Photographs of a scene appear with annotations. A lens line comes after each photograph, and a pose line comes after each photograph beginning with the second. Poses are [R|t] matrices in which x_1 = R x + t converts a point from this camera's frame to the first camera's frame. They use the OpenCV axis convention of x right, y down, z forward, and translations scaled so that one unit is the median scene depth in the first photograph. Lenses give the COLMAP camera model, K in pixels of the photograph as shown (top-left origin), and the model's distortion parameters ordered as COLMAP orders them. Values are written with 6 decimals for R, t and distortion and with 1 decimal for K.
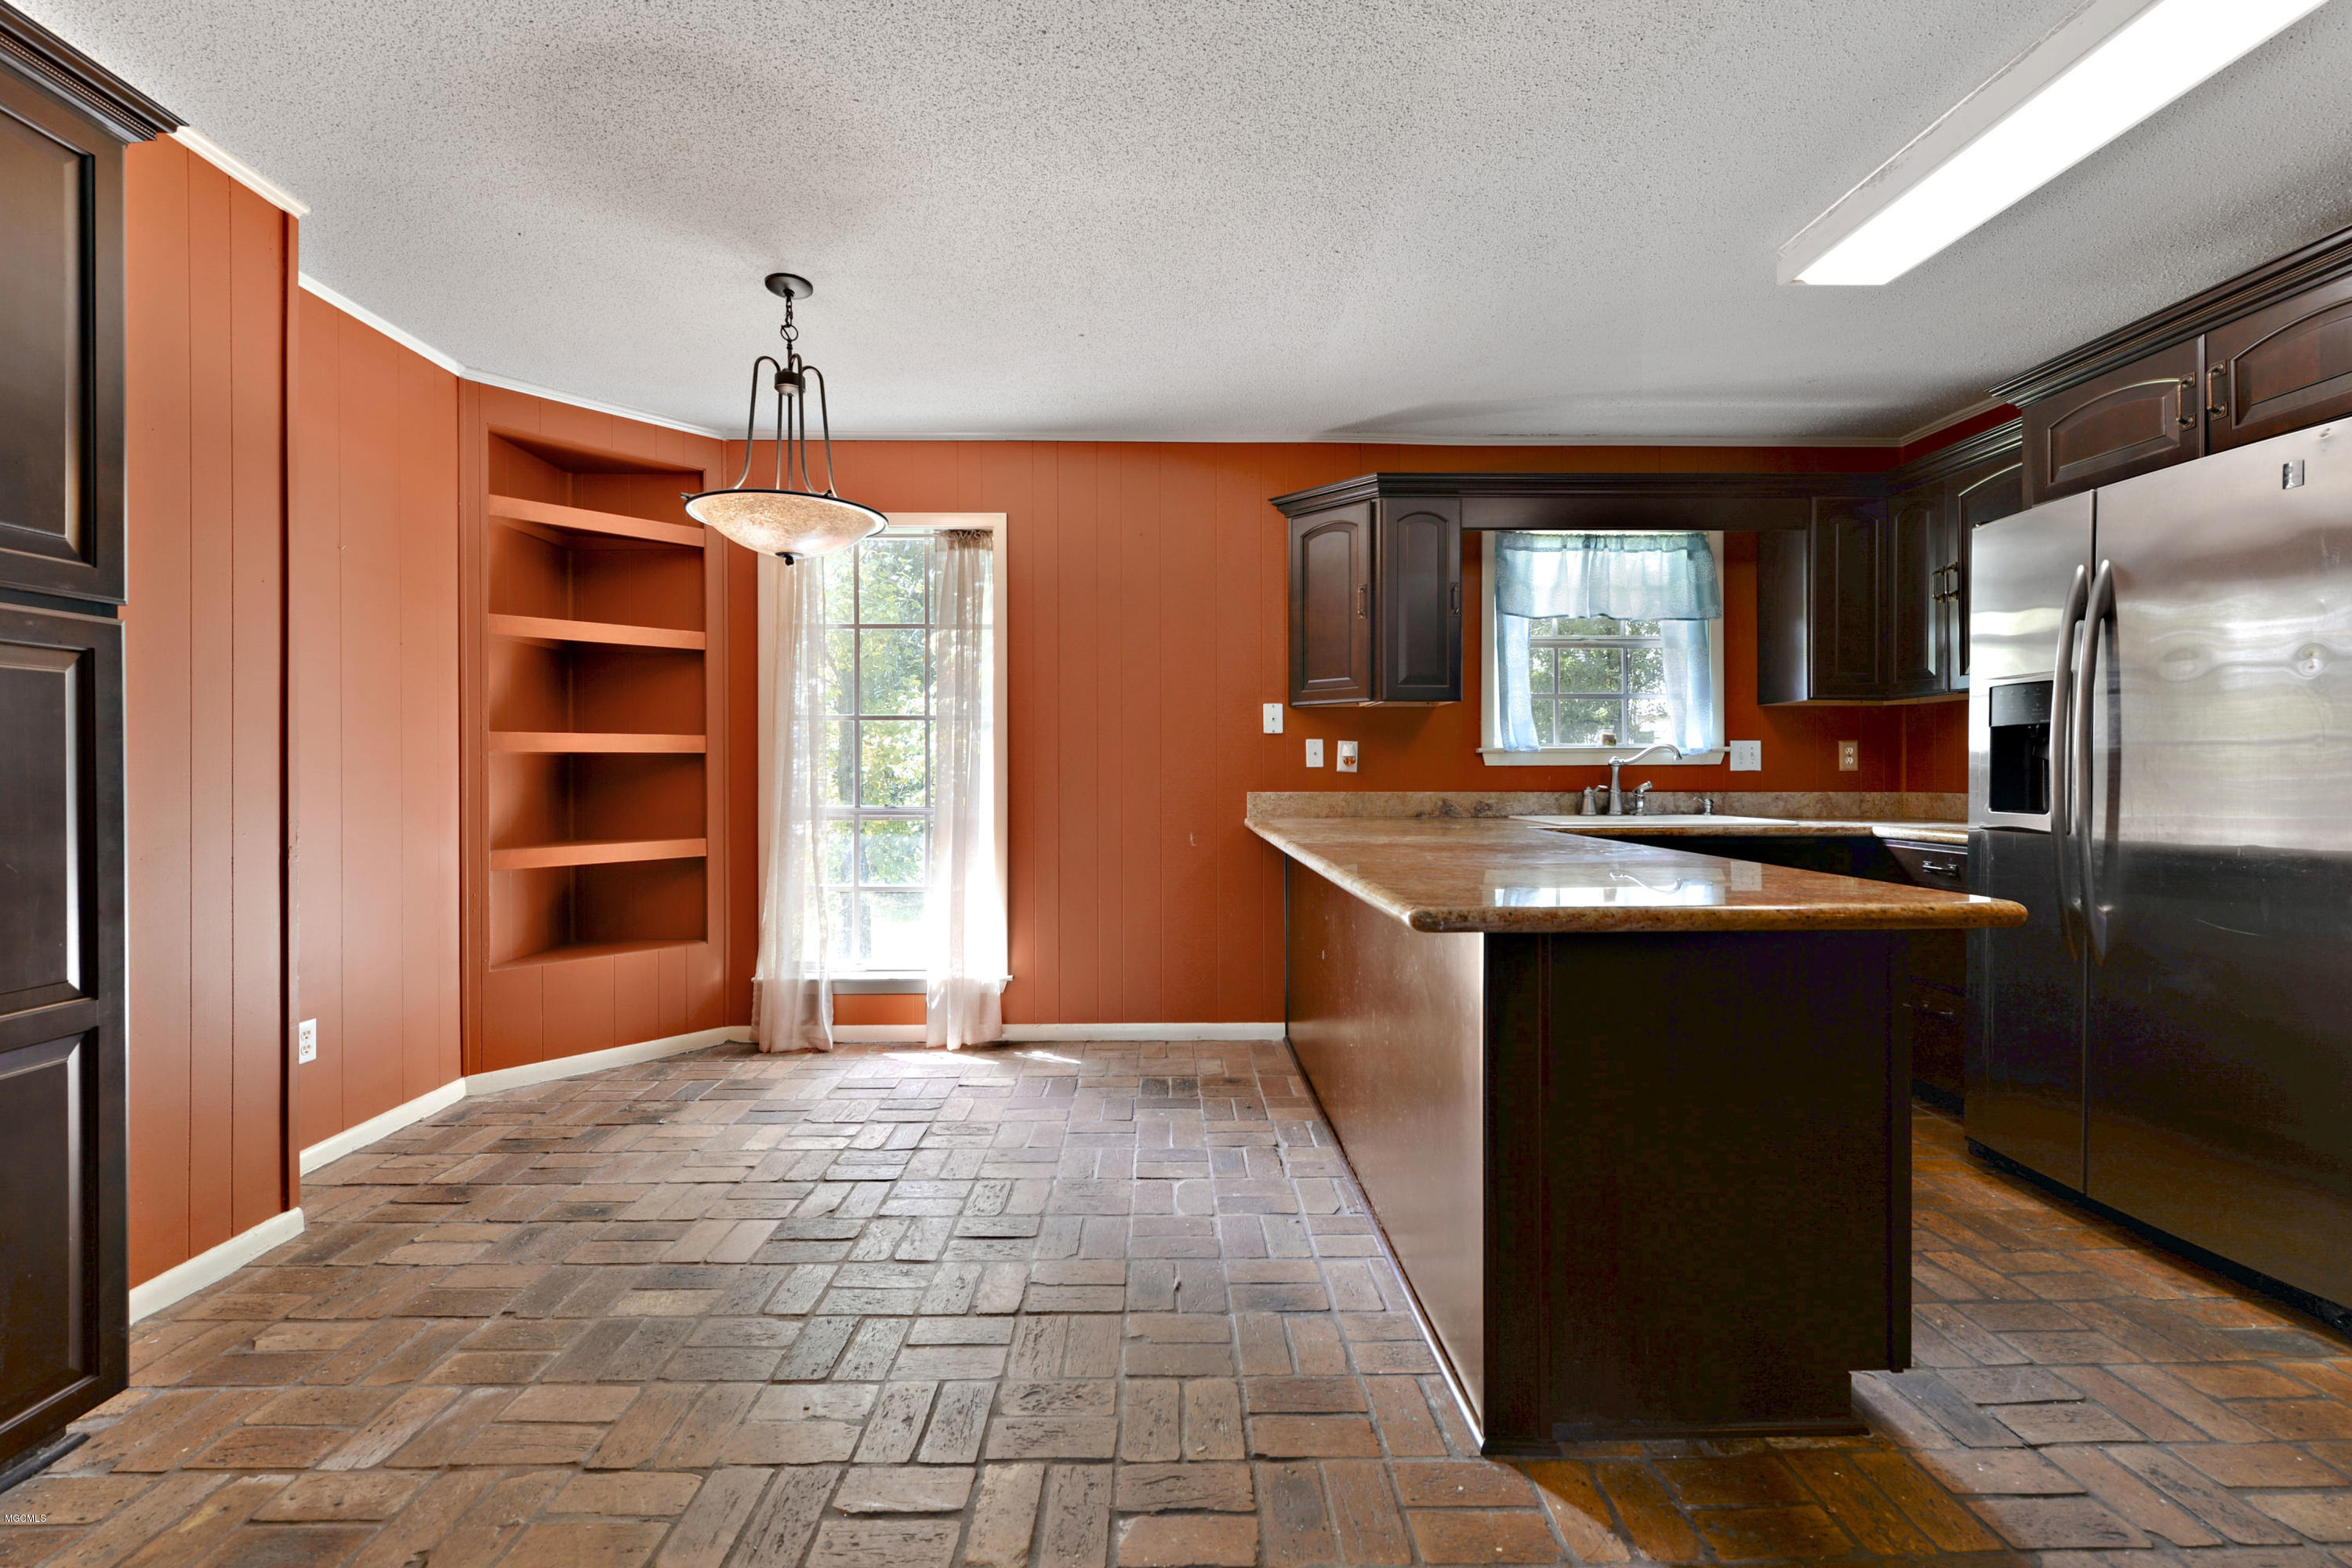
lens RADIAL K [[969.8, 0, 1176.0], [0, 969.8, 784.0], [0, 0, 1]] dist [0.000335, -0.000189]
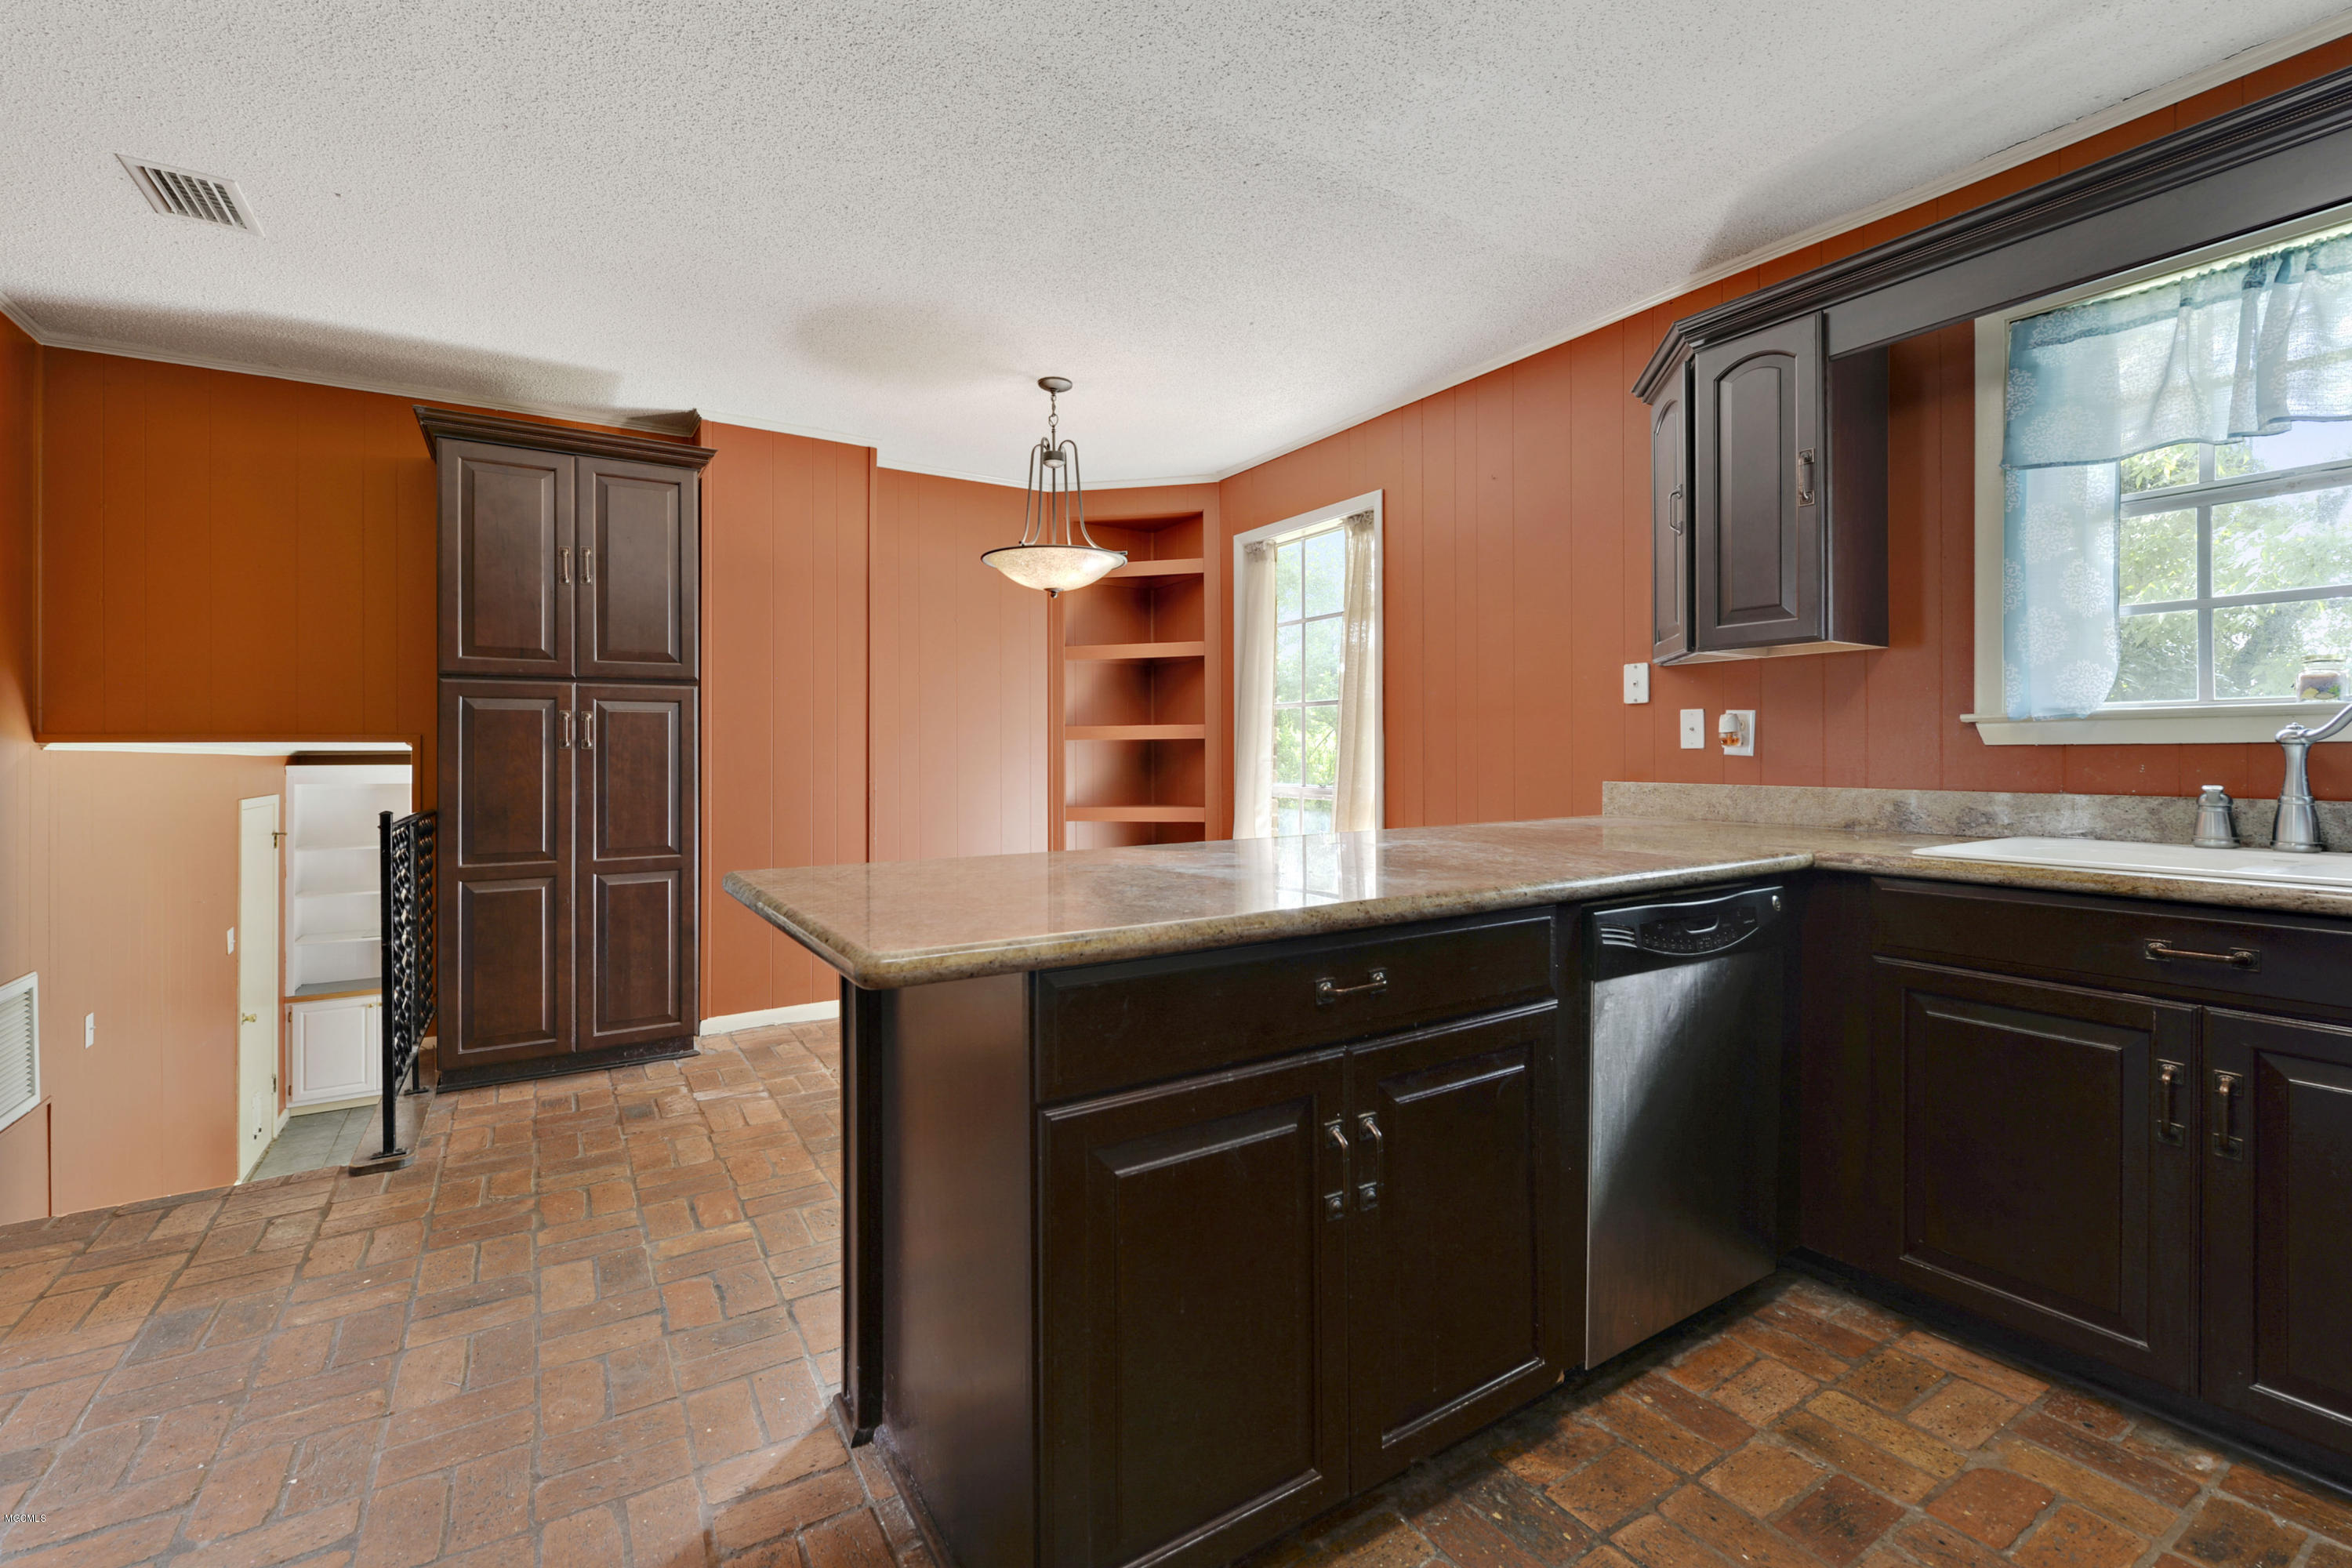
lens RADIAL K [[1009.9, 0, 1173.2], [0, 1009.9, 754.0], [0, 0, 1]] dist [0.001263, -0.000108]
pose [[0.517765, 0.001203, -0.855522, 0.581672], [-0.010941, 0.999927, -0.005215, -0.005542], [0.855453, 0.012061, 0.517741, 0.295802]]
